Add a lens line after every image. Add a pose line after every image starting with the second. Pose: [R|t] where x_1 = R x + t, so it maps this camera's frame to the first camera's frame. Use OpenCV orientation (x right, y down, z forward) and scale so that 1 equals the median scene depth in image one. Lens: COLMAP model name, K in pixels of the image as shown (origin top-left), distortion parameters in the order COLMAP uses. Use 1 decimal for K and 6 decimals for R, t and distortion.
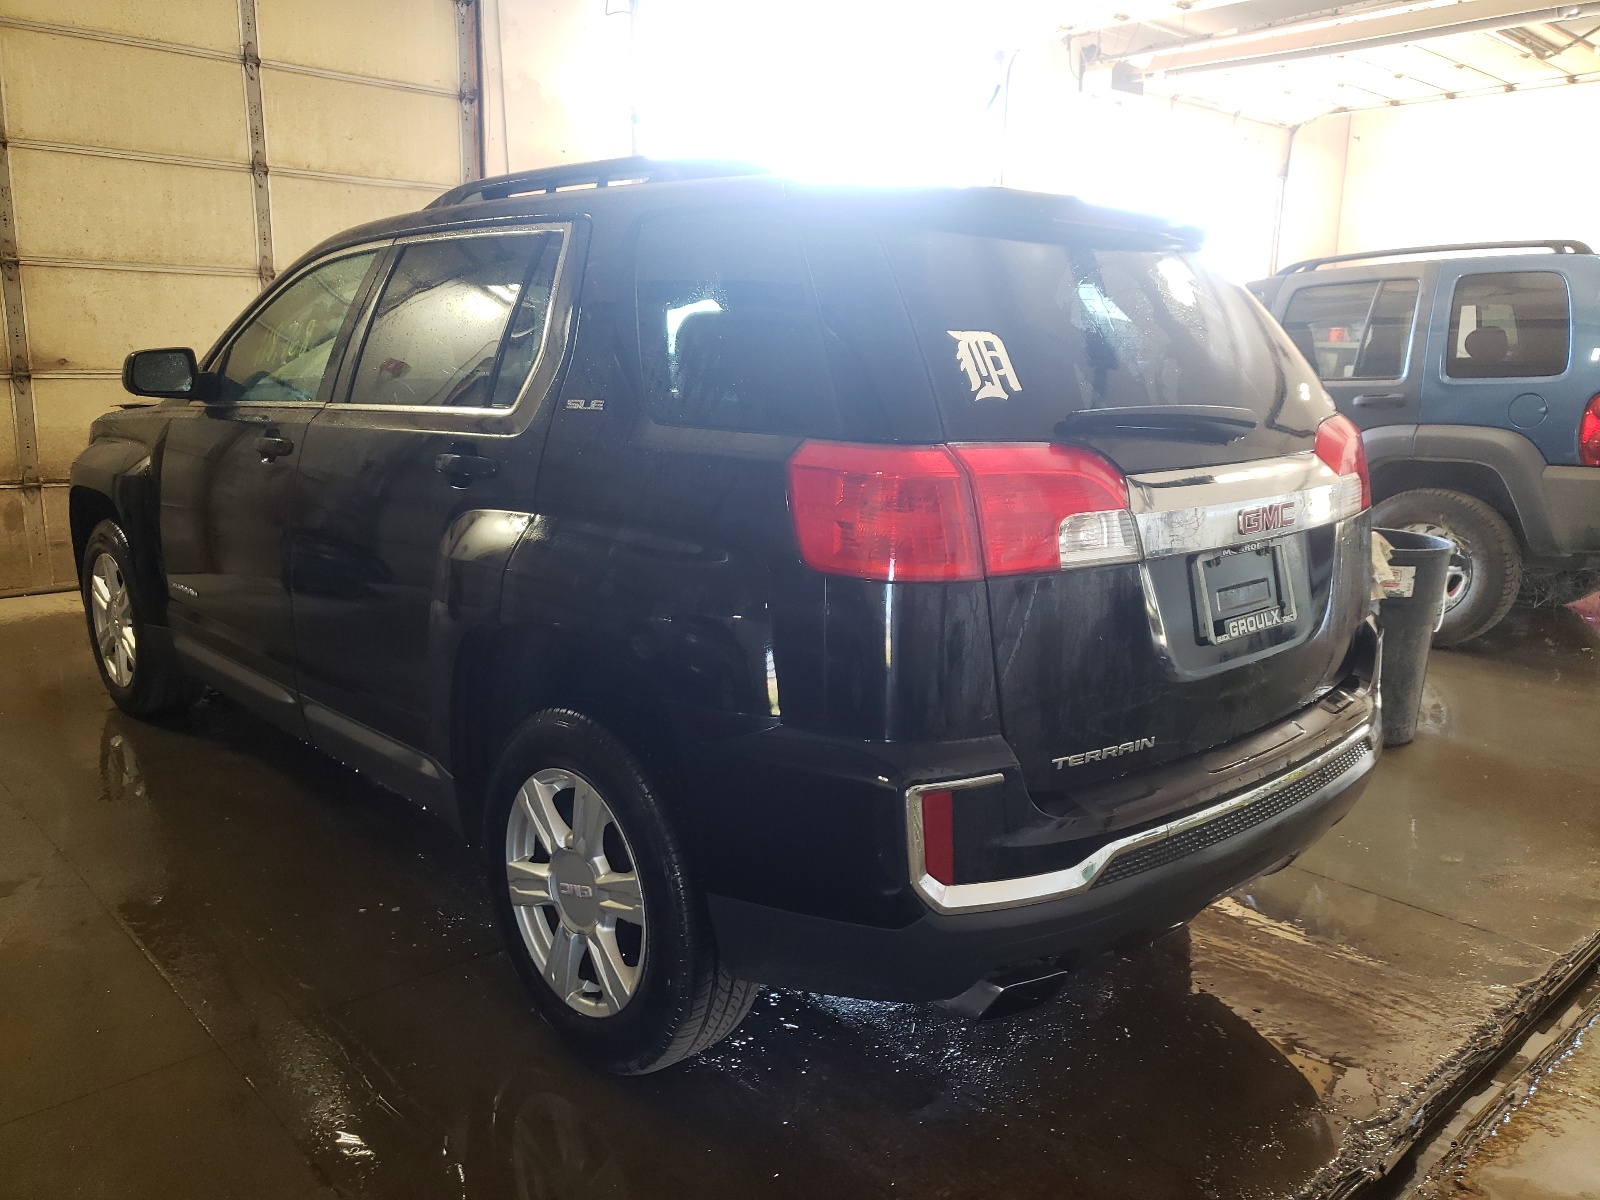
lens RADIAL K [[1257.3, 0, 800.0], [0, 1257.3, 600.0], [0, 0, 1]] dist [-0.001648, 0.000001]
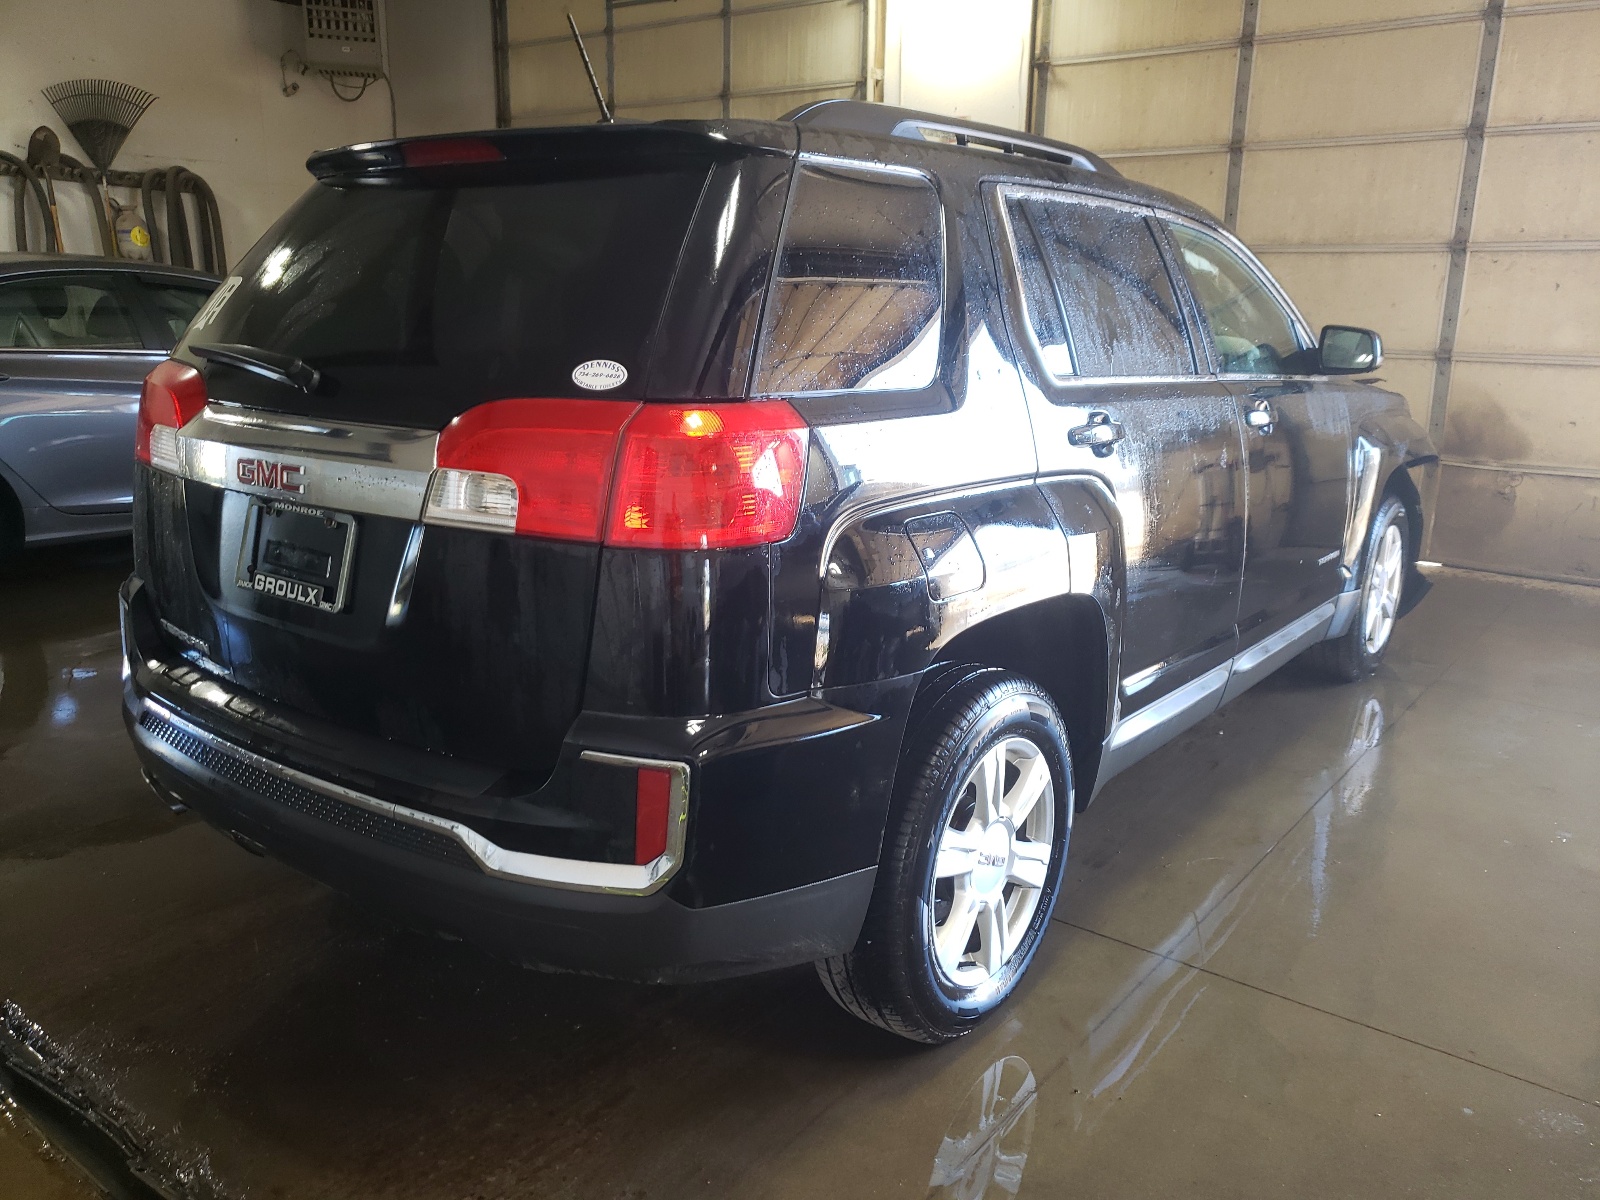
lens RADIAL K [[1204.3, 0, 800.0], [0, 1204.3, 600.0], [0, 0, 1]] dist [0.007394, 0.006316]
pose [[0.163122, 0.219049, -0.961982, 0.439015], [-0.210985, 0.960230, 0.182874, -0.073163], [0.963782, 0.173133, 0.202851, 0.415399]]
